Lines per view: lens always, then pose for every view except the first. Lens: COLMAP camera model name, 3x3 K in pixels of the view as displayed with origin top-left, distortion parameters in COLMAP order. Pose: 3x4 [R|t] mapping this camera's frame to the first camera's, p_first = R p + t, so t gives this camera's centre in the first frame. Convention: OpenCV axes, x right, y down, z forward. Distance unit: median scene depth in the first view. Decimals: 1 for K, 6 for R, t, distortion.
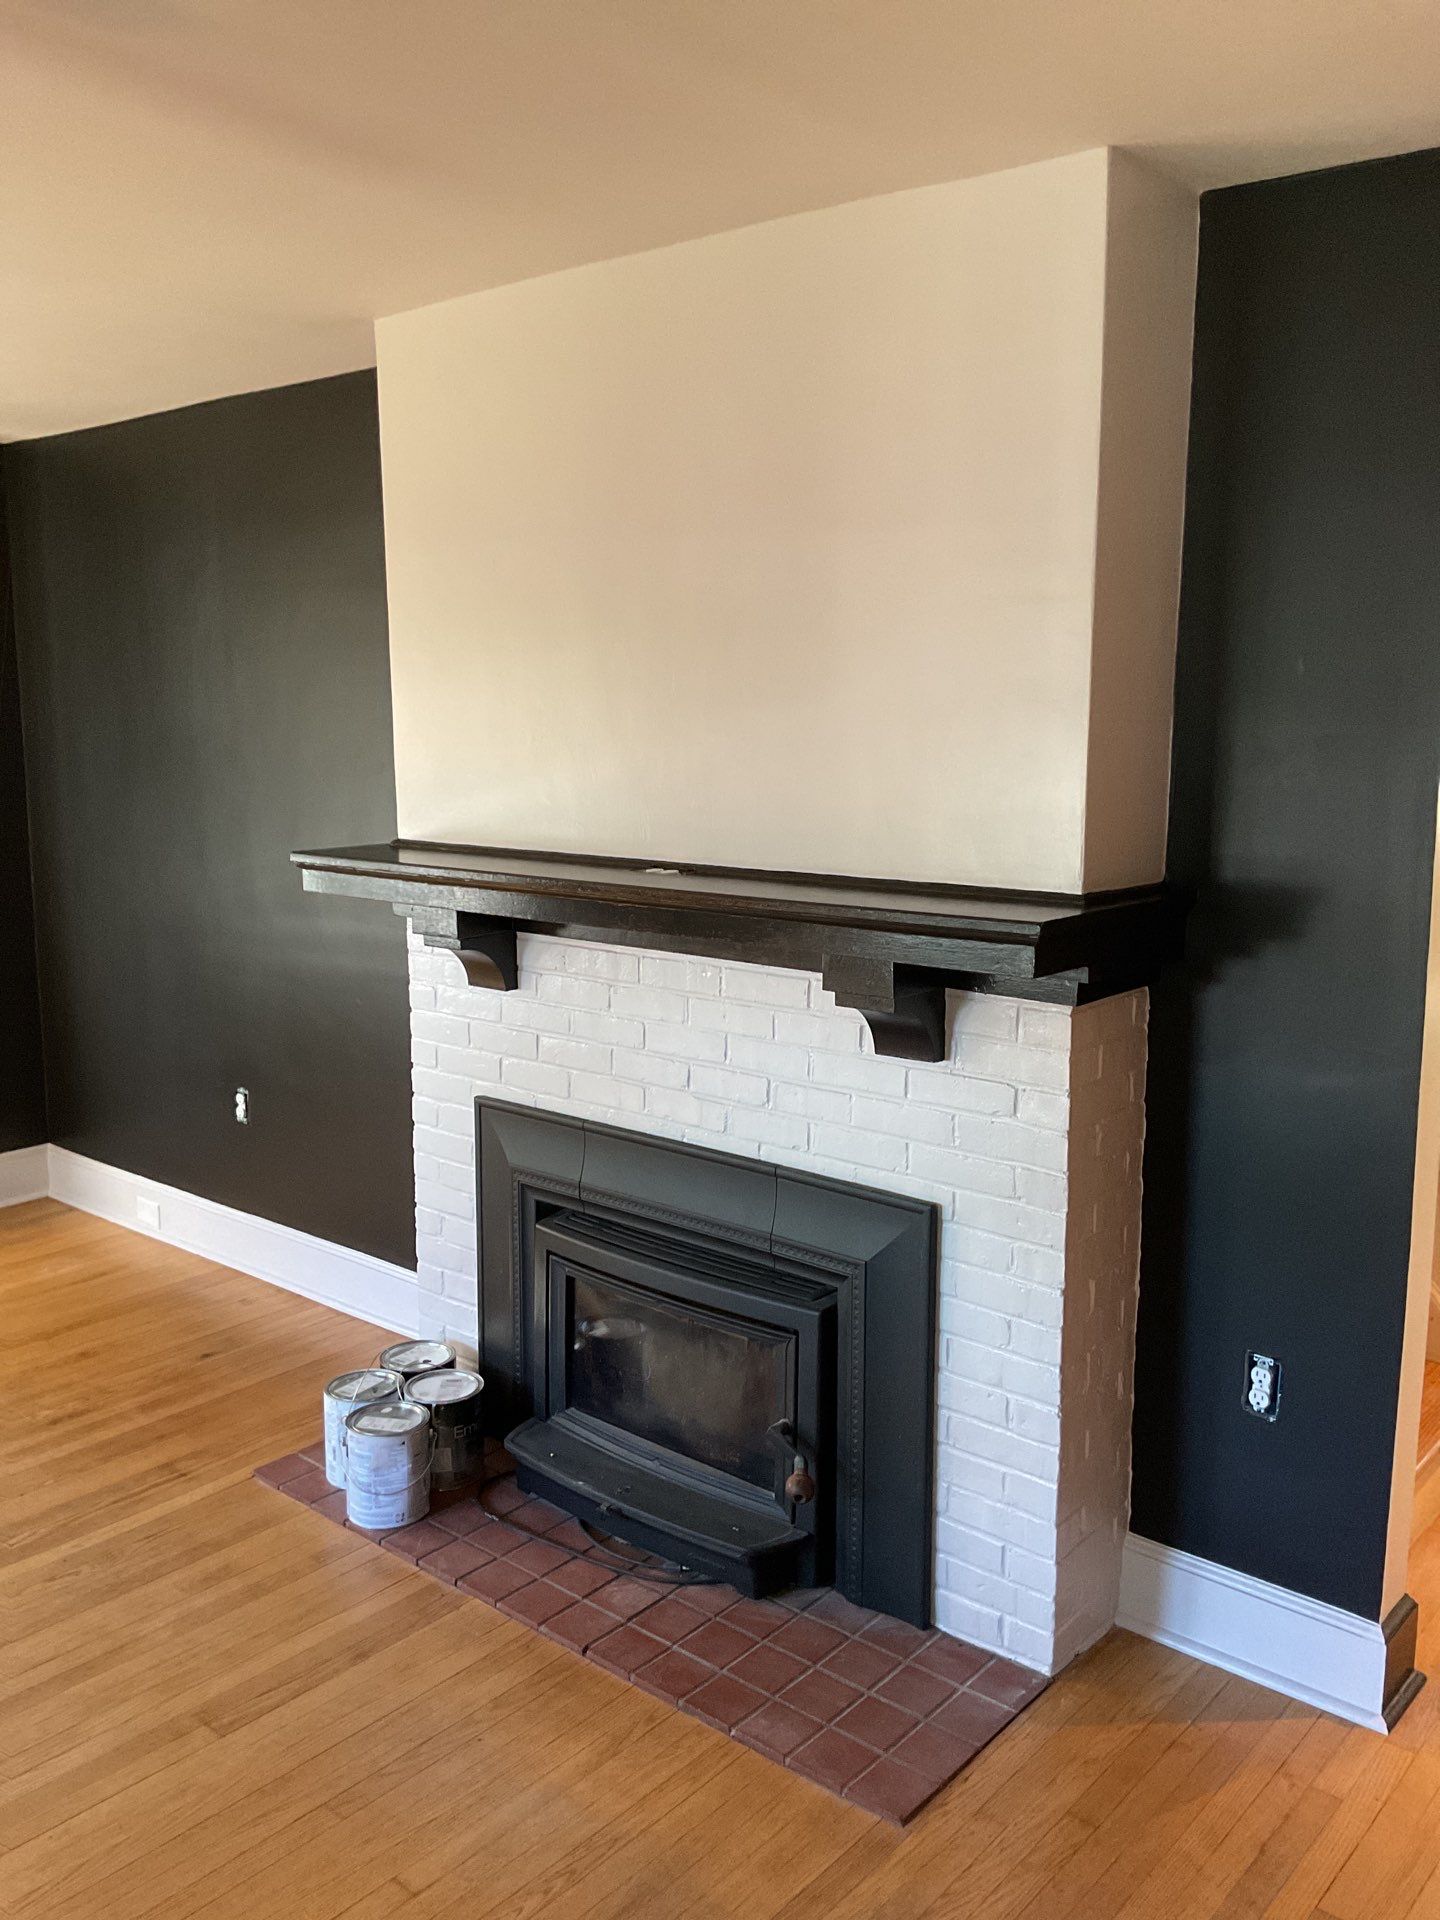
lens RADIAL K [[1575.8, 0, 718.7], [0, 1575.8, 950.0], [0, 0, 1]] dist [0.120378, -0.259210]
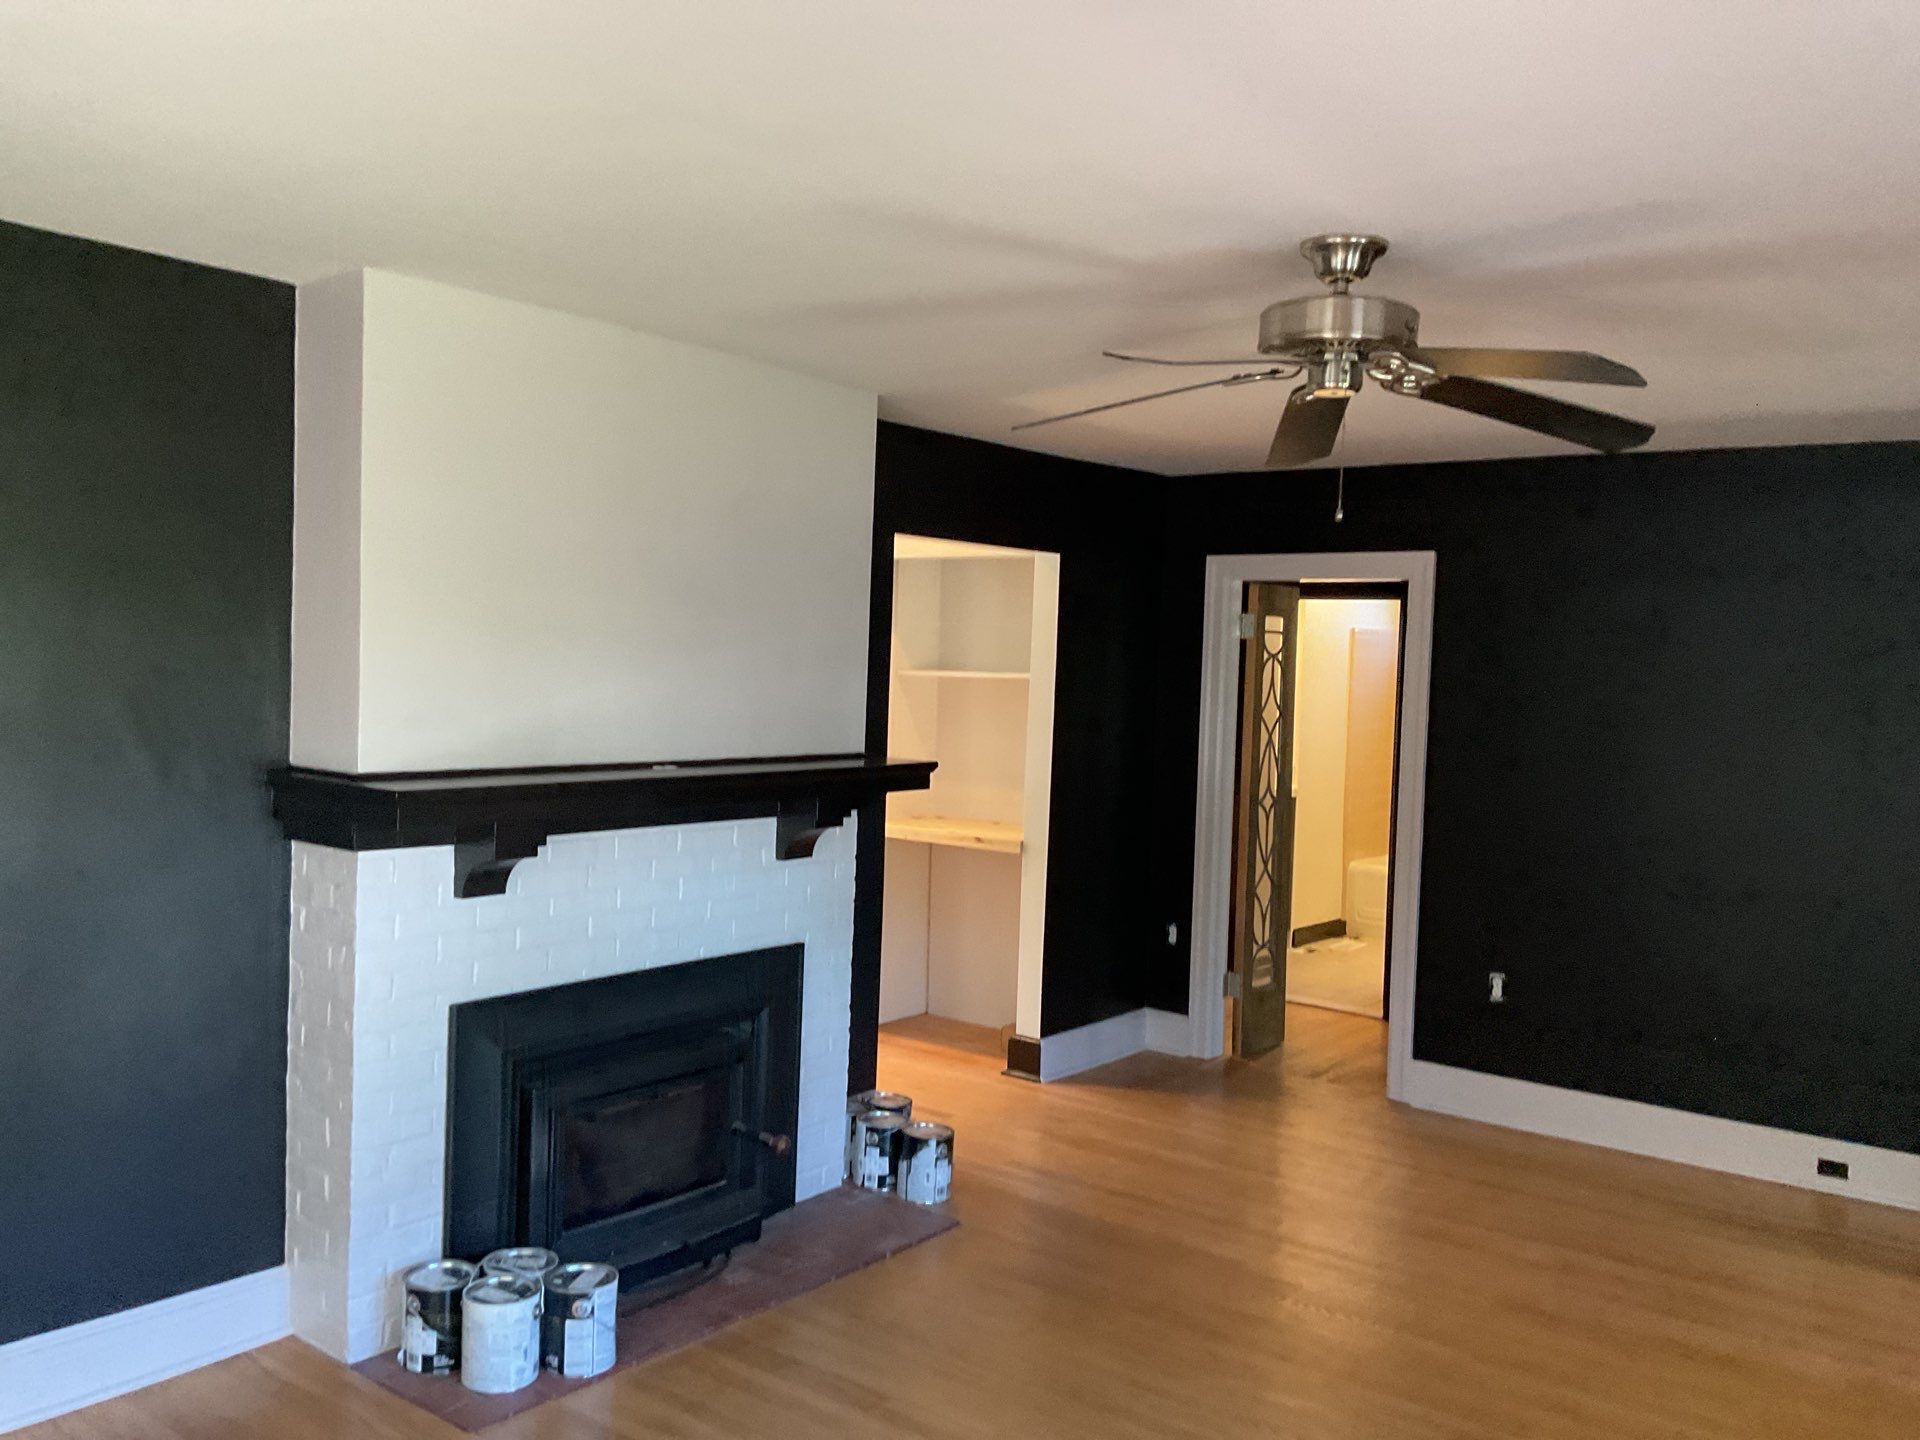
lens RADIAL K [[1575.8, 0, 947.7], [0, 1575.8, 716.2], [0, 0, 1]] dist [0.120378, -0.259210]
pose [[-0.027419, -0.039841, 0.998830, -1.487145], [0.116459, 0.992274, 0.042776, -0.130208], [-0.992817, 0.117495, -0.022568, 0.811908]]
